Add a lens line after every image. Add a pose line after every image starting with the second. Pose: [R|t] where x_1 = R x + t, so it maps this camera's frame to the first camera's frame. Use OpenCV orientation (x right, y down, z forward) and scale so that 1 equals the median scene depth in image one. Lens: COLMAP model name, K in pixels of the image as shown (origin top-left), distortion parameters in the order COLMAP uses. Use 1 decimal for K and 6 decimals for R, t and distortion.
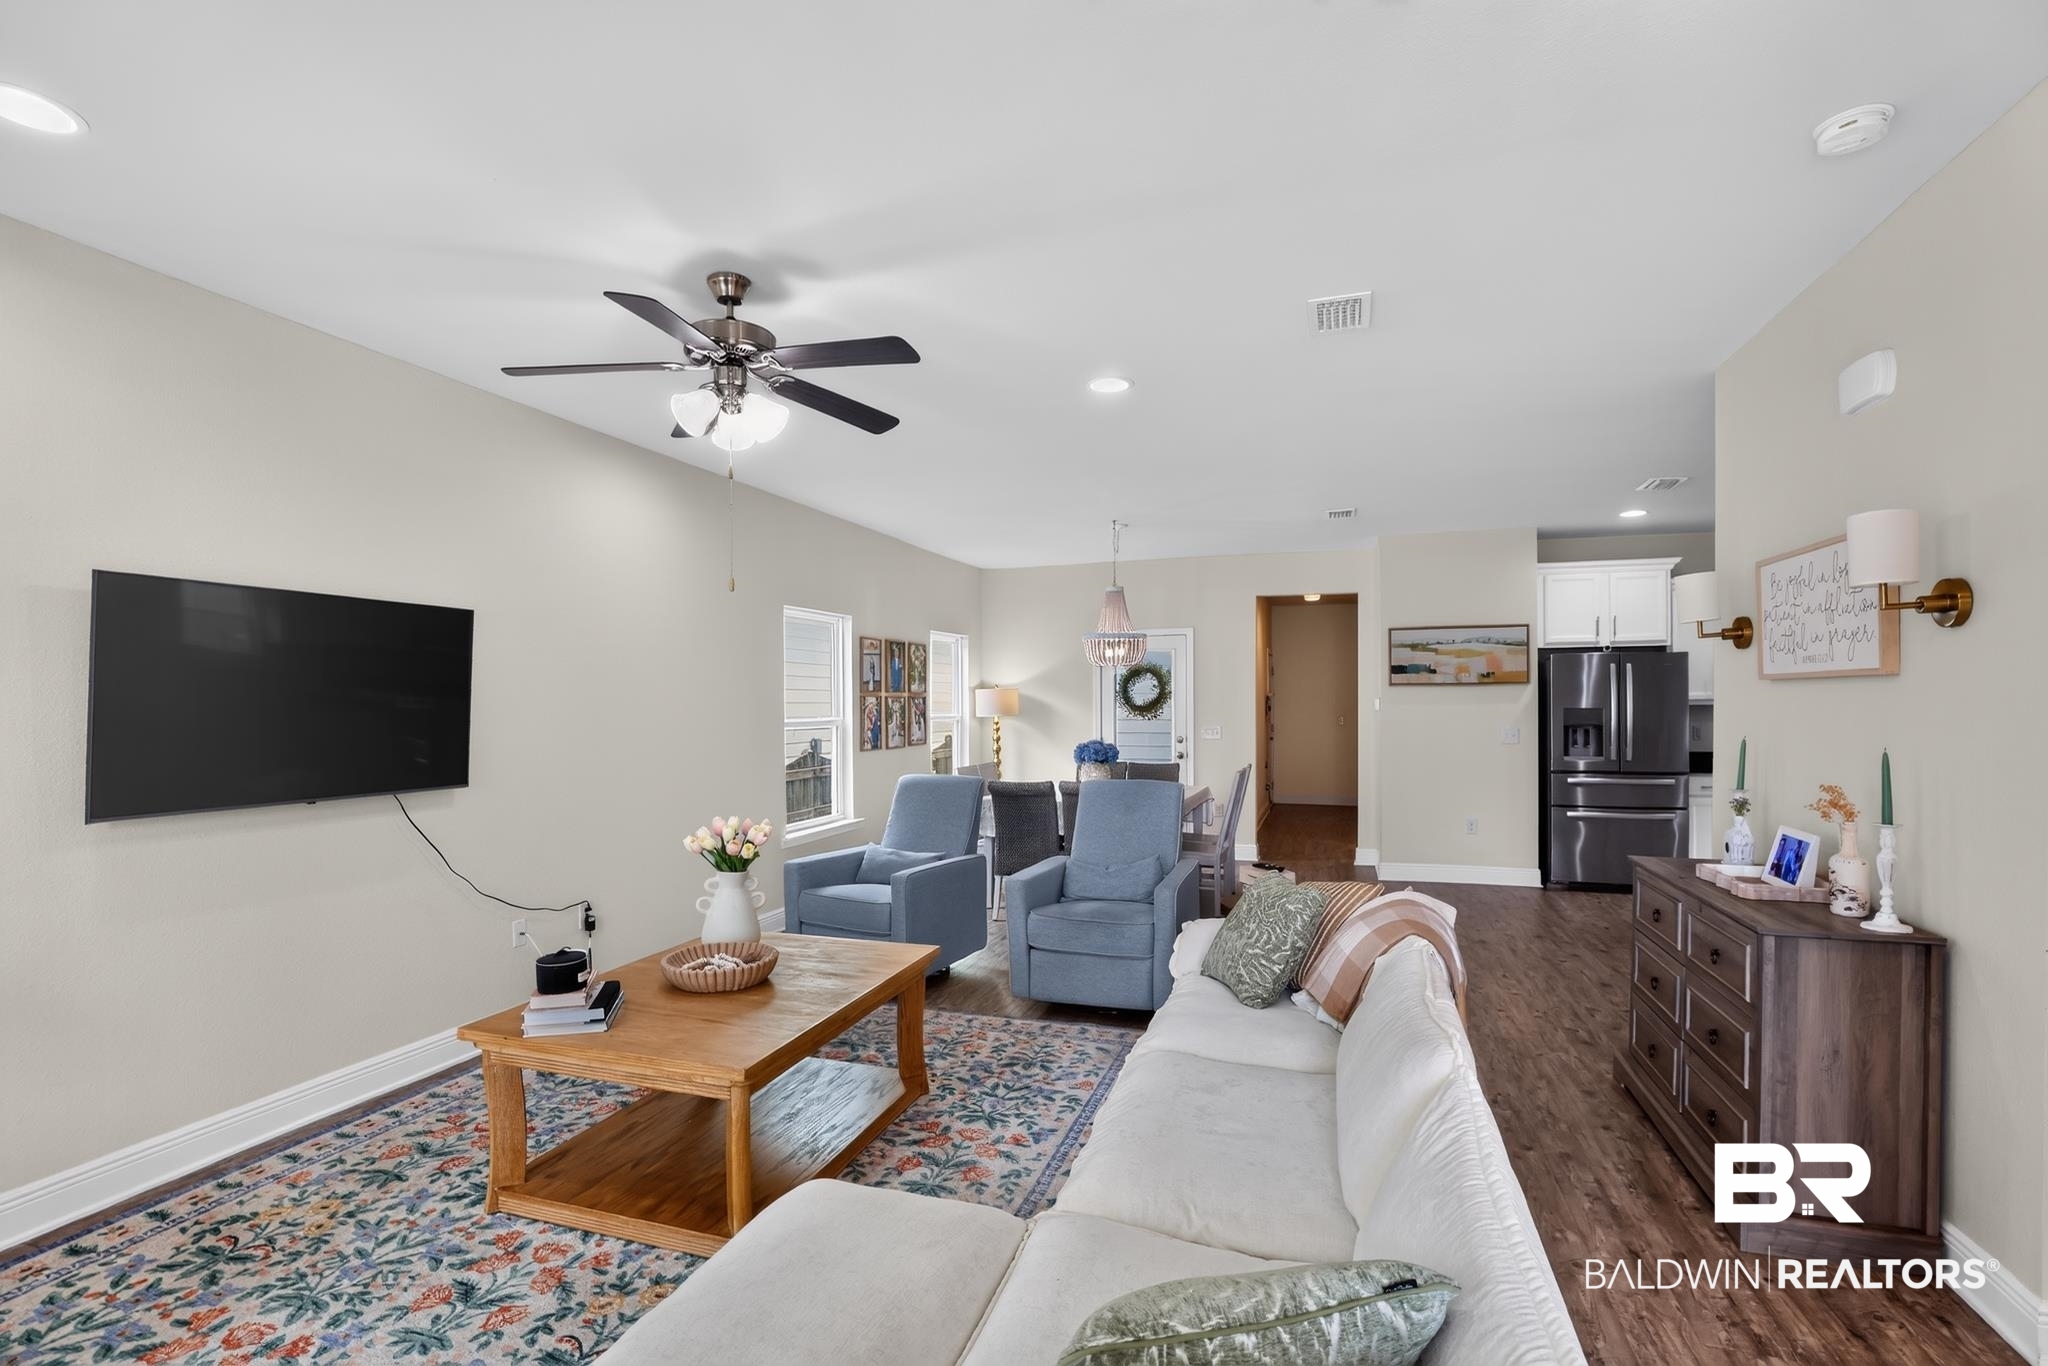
lens RADIAL K [[935.7, 0, 1009.0], [0, 935.7, 709.7], [0, 0, 1]] dist [-0.027853, 0.001572]
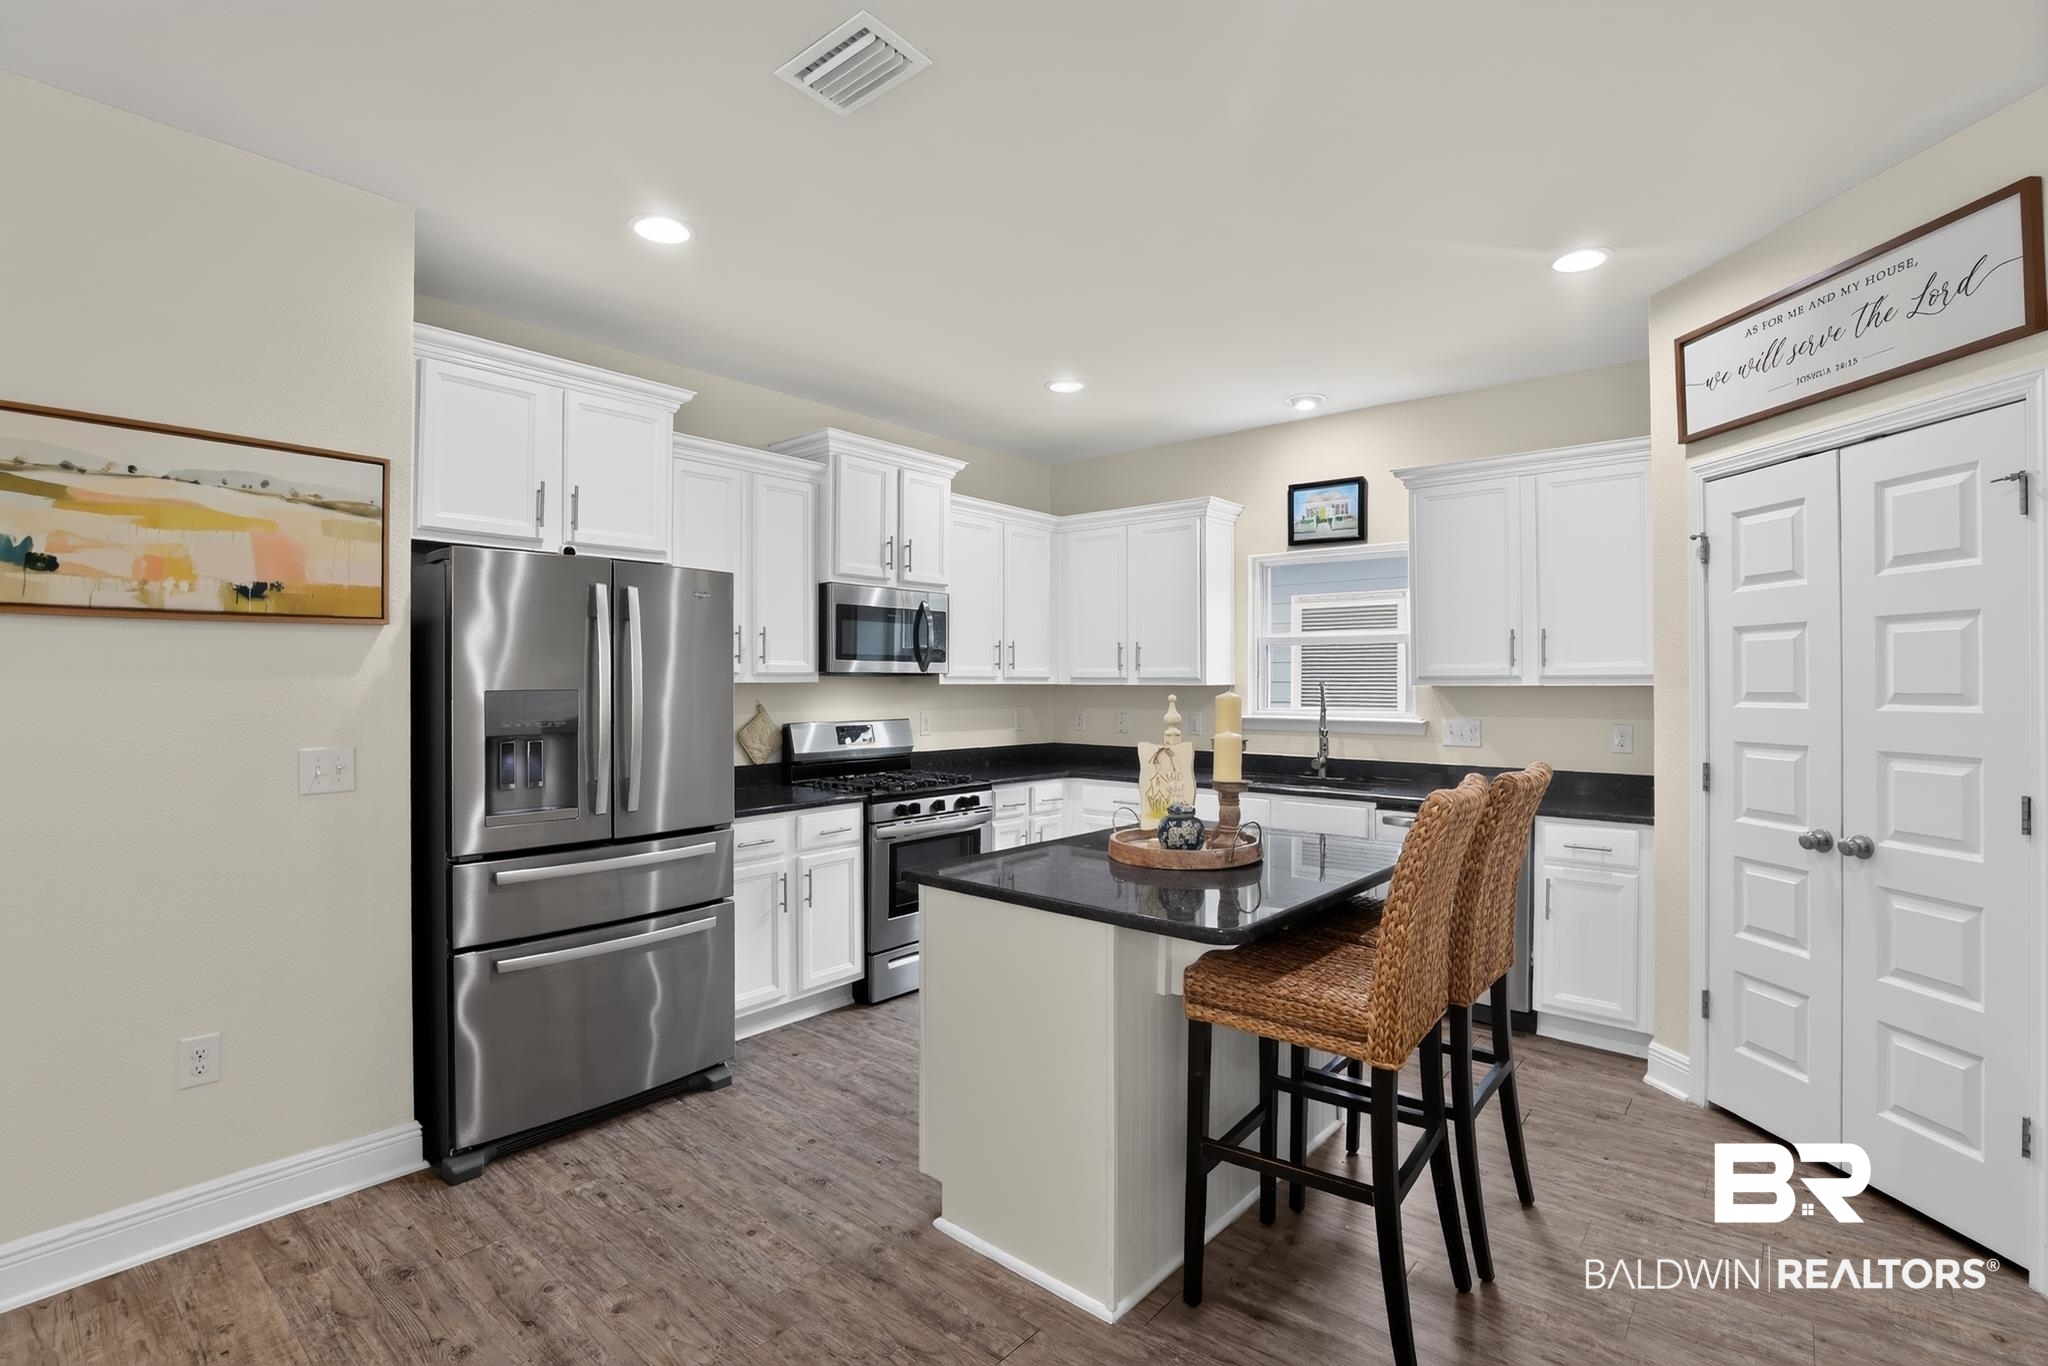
lens RADIAL K [[935.7, 0, 1018.4], [0, 935.7, 677.6], [0, 0, 1]] dist [-0.027853, 0.001572]
pose [[0.381418, 0.007158, 0.924375, 0.320025], [0.004749, 0.999942, -0.009703, -0.002462], [-0.924391, 0.008091, 0.381361, 0.631843]]
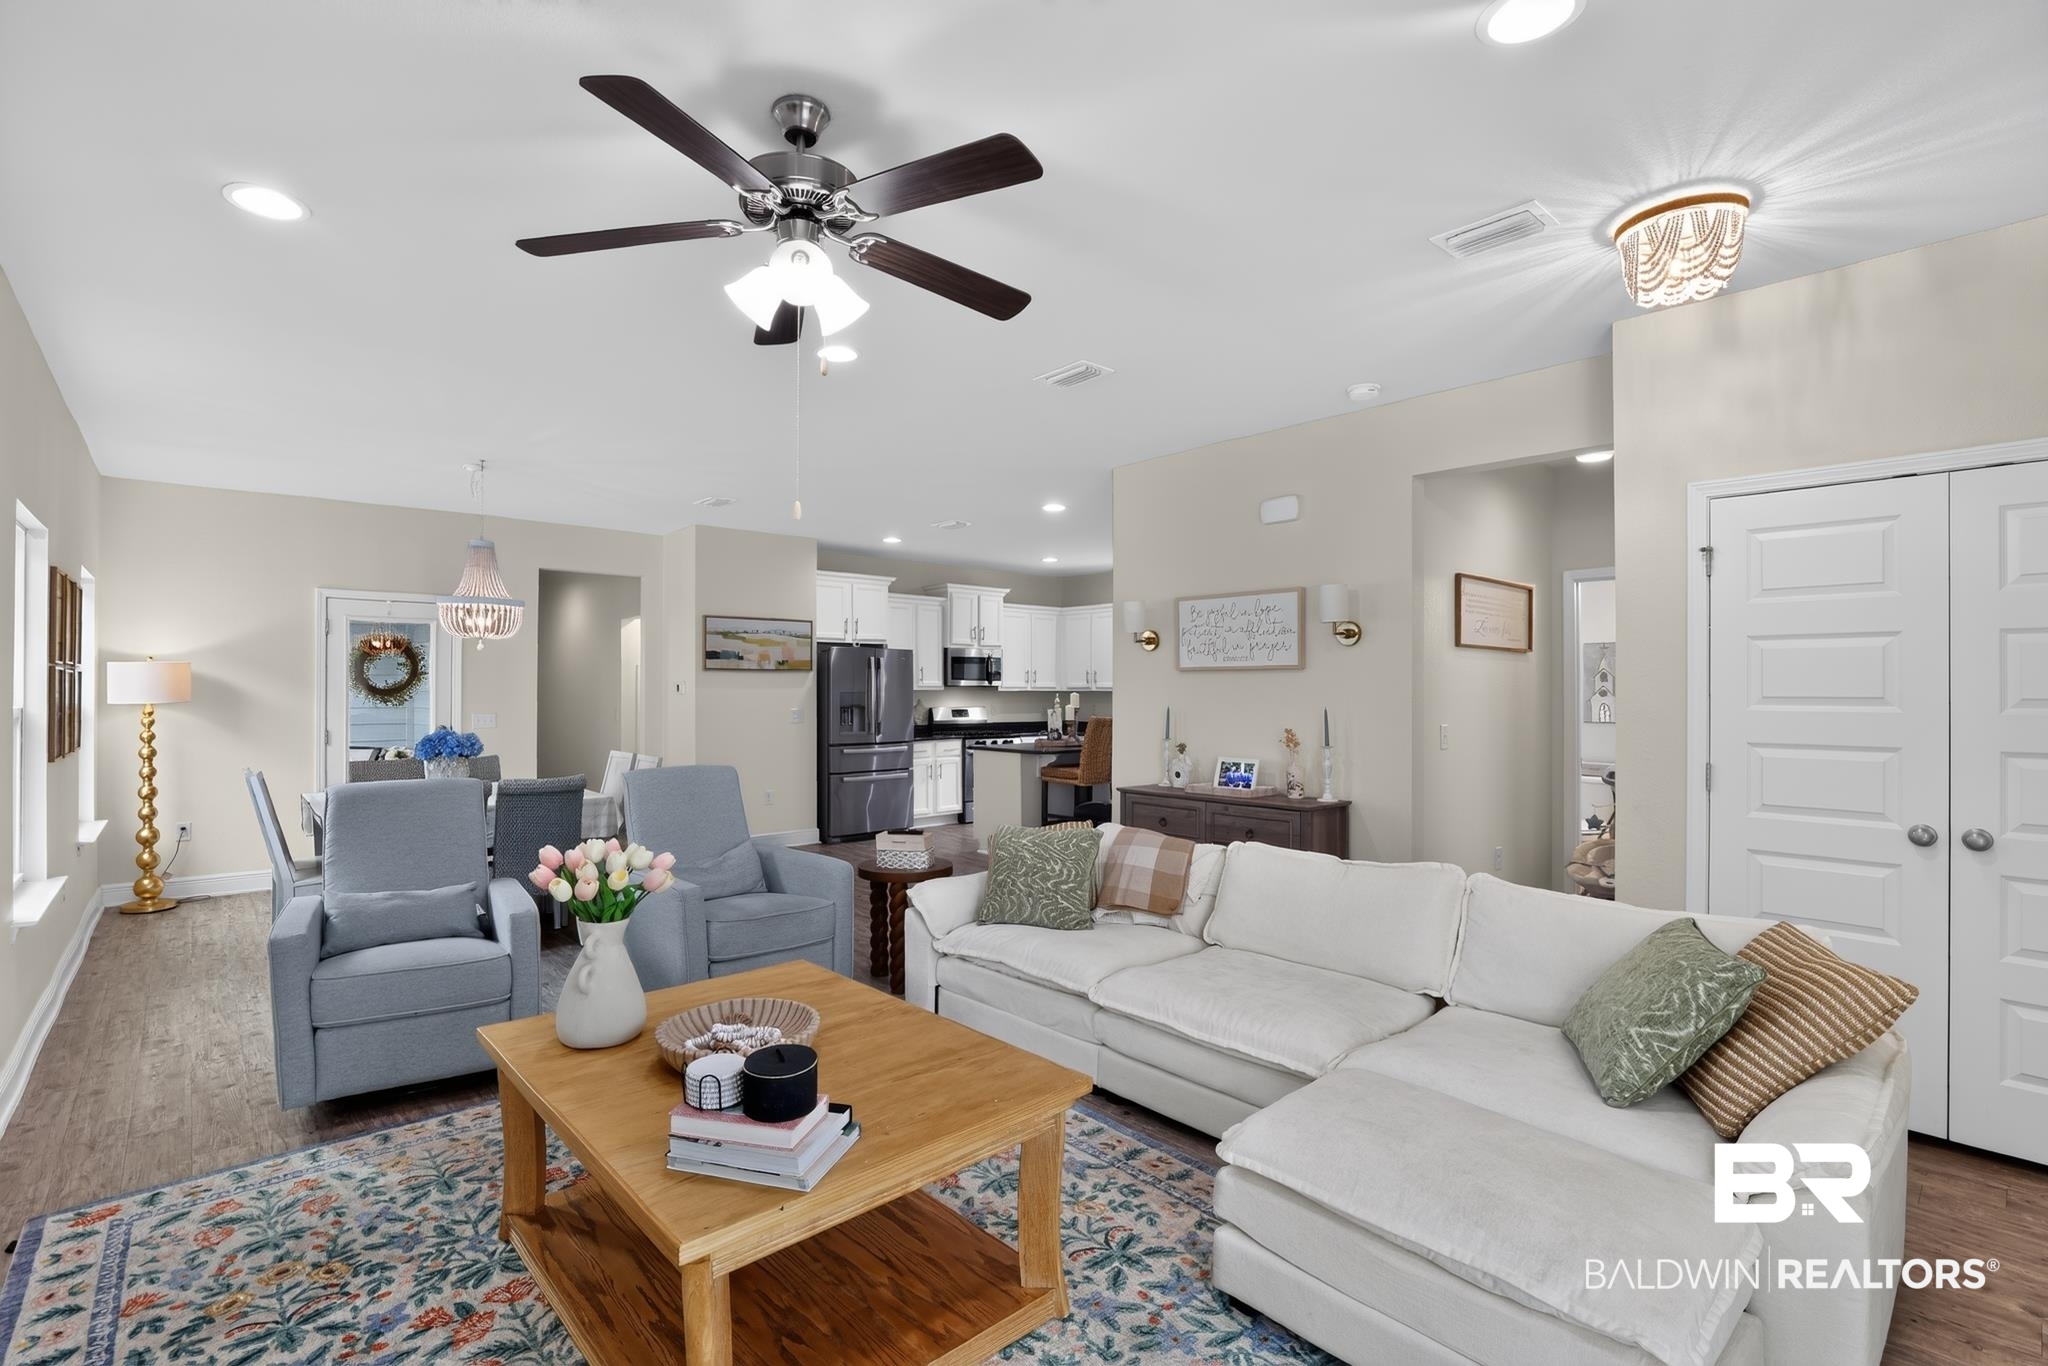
lens RADIAL K [[935.7, 0, 1020.8], [0, 935.7, 681.0], [0, 0, 1]] dist [-0.027853, 0.001572]
pose [[0.503702, 0.013344, 0.863774, -0.325333], [0.003877, 0.999836, -0.017707, 0.006232], [-0.863869, 0.012268, 0.503568, 0.176048]]
